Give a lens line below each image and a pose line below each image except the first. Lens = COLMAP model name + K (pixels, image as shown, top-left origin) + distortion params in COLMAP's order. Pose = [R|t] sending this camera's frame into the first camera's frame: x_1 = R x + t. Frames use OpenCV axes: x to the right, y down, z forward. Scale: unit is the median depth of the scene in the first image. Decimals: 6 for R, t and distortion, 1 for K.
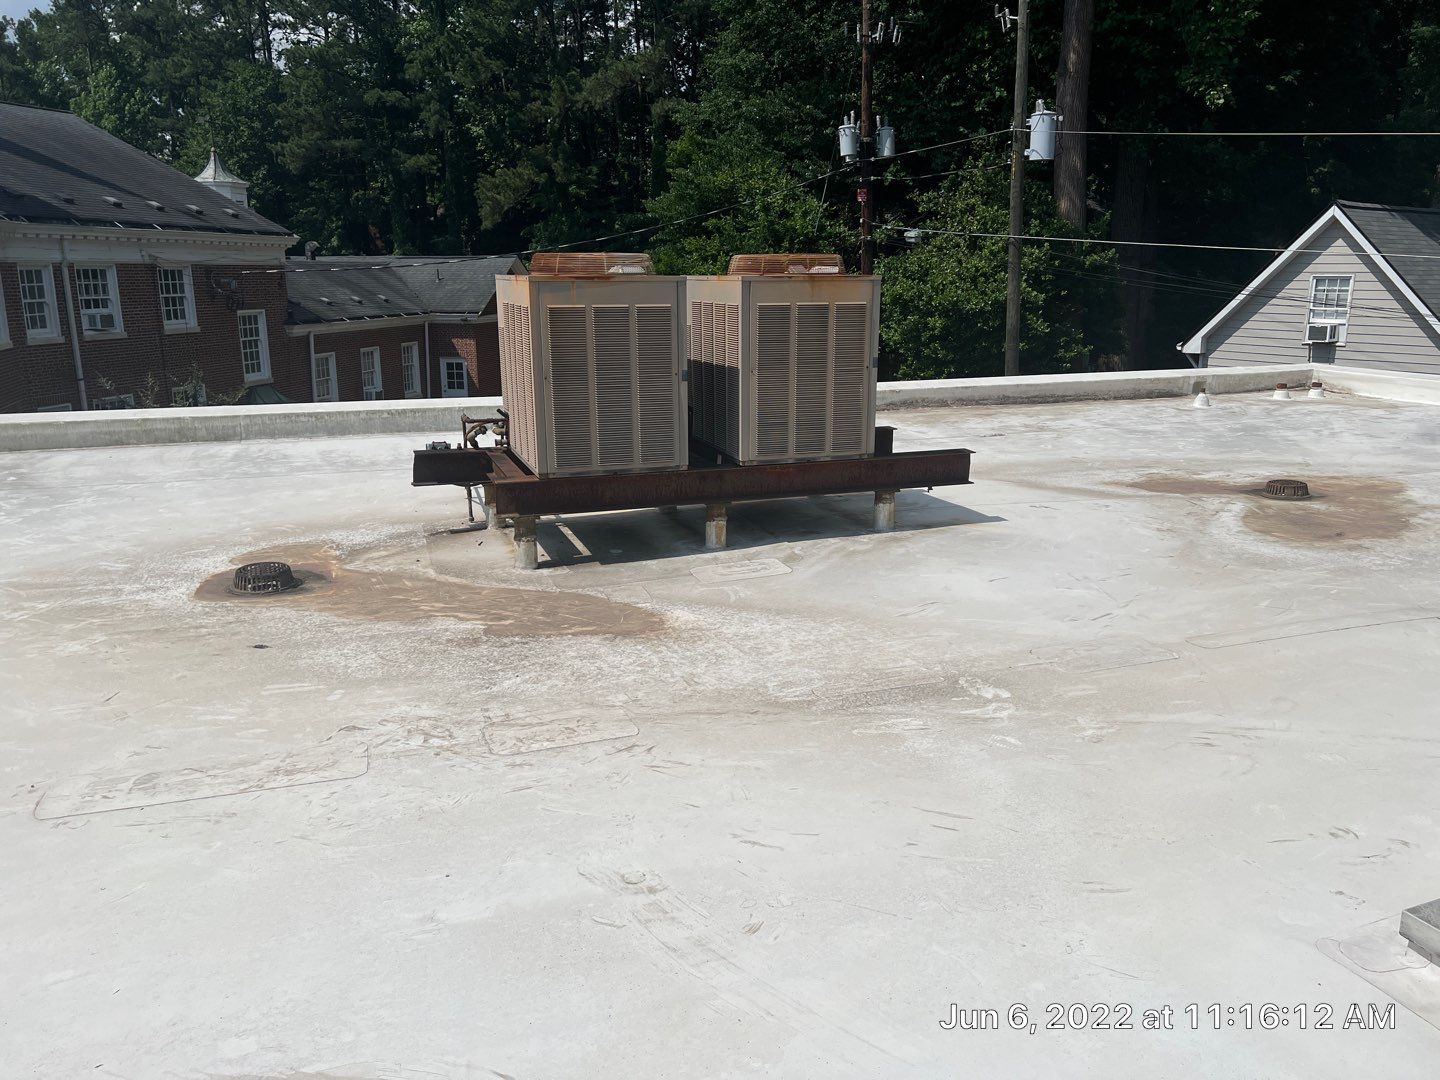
lens RADIAL K [[1076.2, 0, 720.0], [0, 1076.2, 540.0], [0, 0, 1]] dist [0.065409, -0.073502]
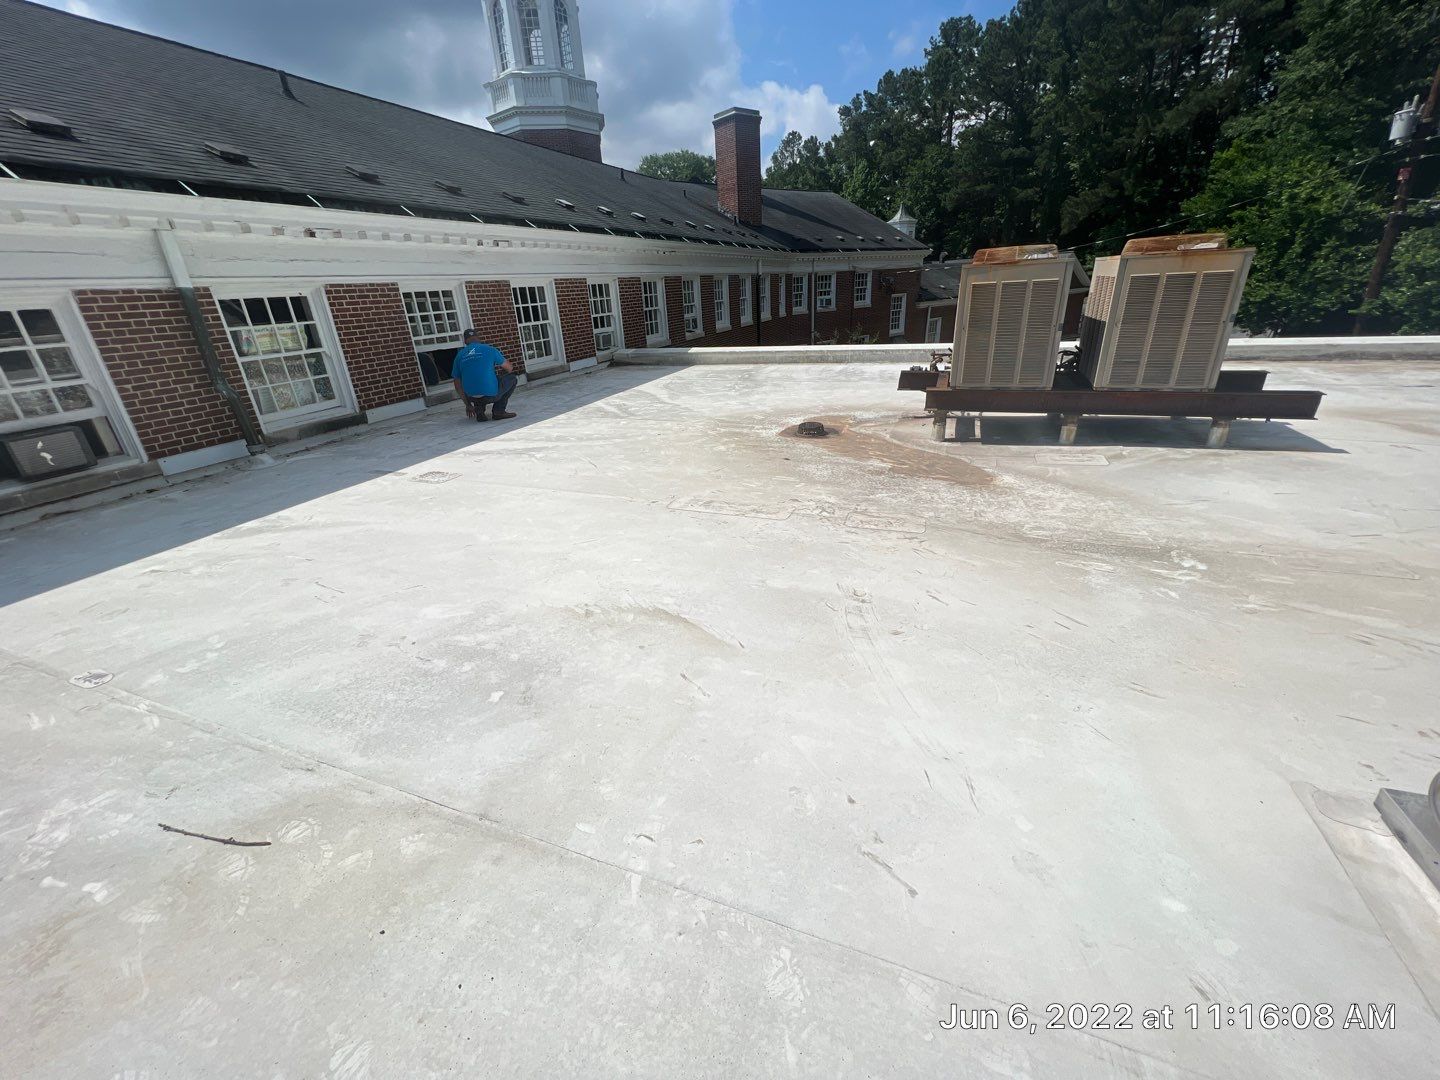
lens RADIAL K [[575.1, 0, 720.0], [0, 575.1, 540.0], [0, 0, 1]] dist [-0.002173, -0.000176]
pose [[0.756284, 0.230924, -0.612135, 0.121075], [-0.106854, 0.966672, 0.232654, 0.001529], [0.645459, -0.110544, 0.755753, 0.023325]]
